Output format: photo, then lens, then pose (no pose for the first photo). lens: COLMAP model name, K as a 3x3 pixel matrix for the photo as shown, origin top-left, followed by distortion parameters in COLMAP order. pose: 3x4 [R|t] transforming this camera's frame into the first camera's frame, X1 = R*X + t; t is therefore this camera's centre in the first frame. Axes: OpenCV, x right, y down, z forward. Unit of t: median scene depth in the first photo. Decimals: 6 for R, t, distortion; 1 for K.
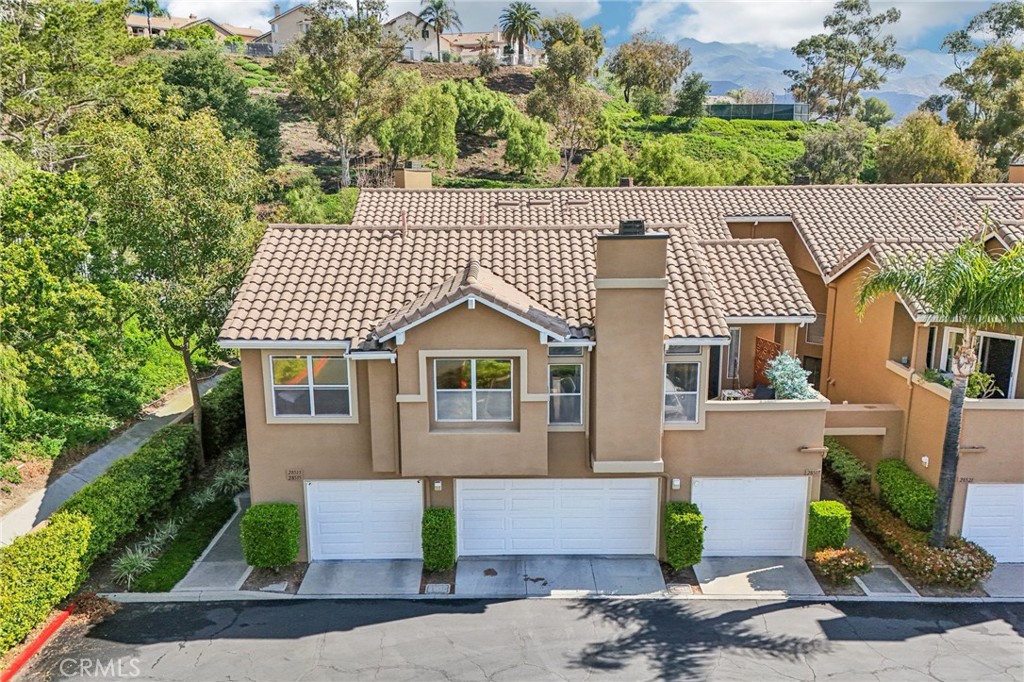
lens RADIAL K [[784.4, 0, 517.6], [0, 784.4, 325.1], [0, 0, 1]] dist [0.033541, -0.002122]
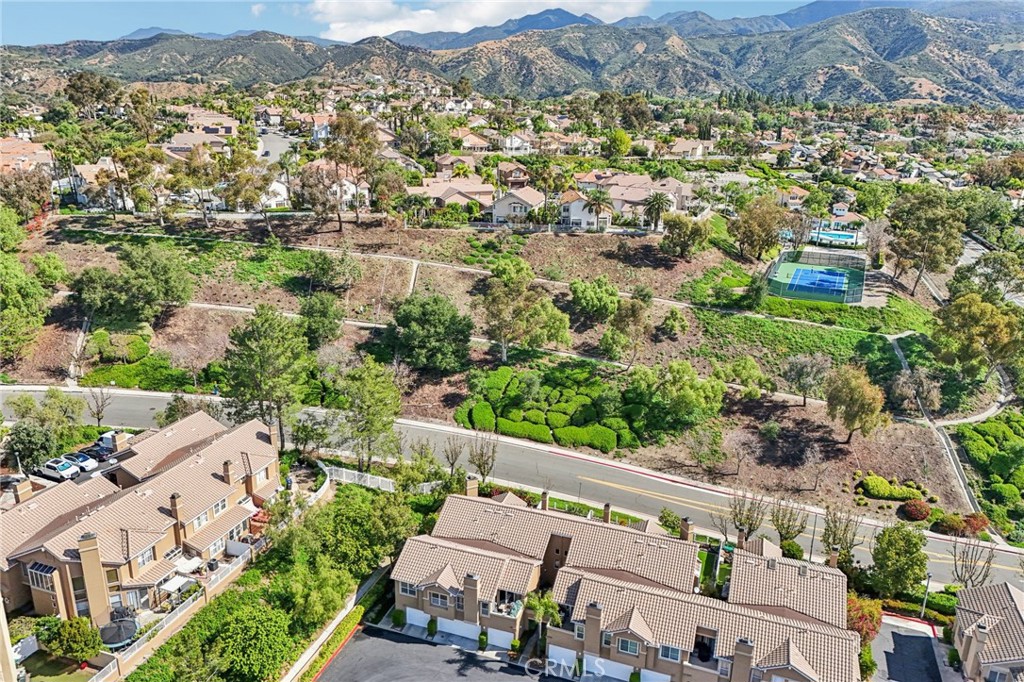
lens RADIAL K [[746.6, 0, 512.0], [0, 746.6, 341.0], [0, 0, 1]] dist [0.133079, -0.459642]
pose [[0.942325, 0.124261, -0.310778, 1.429030], [-0.092450, 0.989038, 0.115135, -1.833541], [0.321678, -0.079763, 0.943483, -2.705419]]
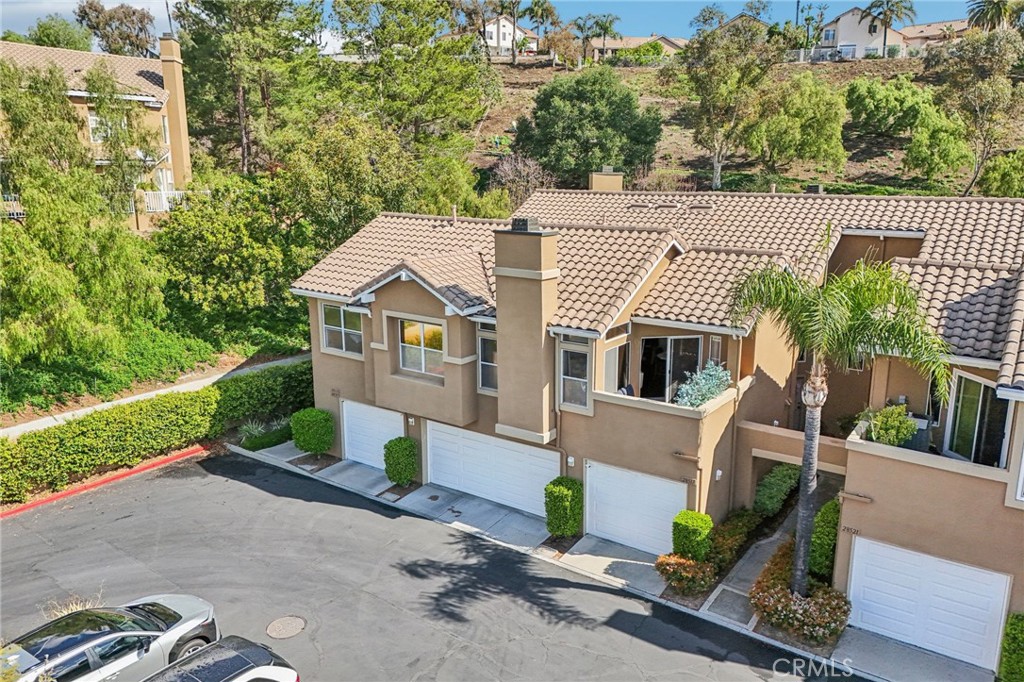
lens RADIAL K [[763.3, 0, 512.0], [0, 763.3, 341.0], [0, 0, 1]] dist [0.085939, -0.117473]
pose [[0.811549, 0.135422, -0.568375, 0.721058], [-0.124746, 0.990499, 0.057879, -0.016807], [0.570813, 0.023931, 0.820731, 0.070316]]
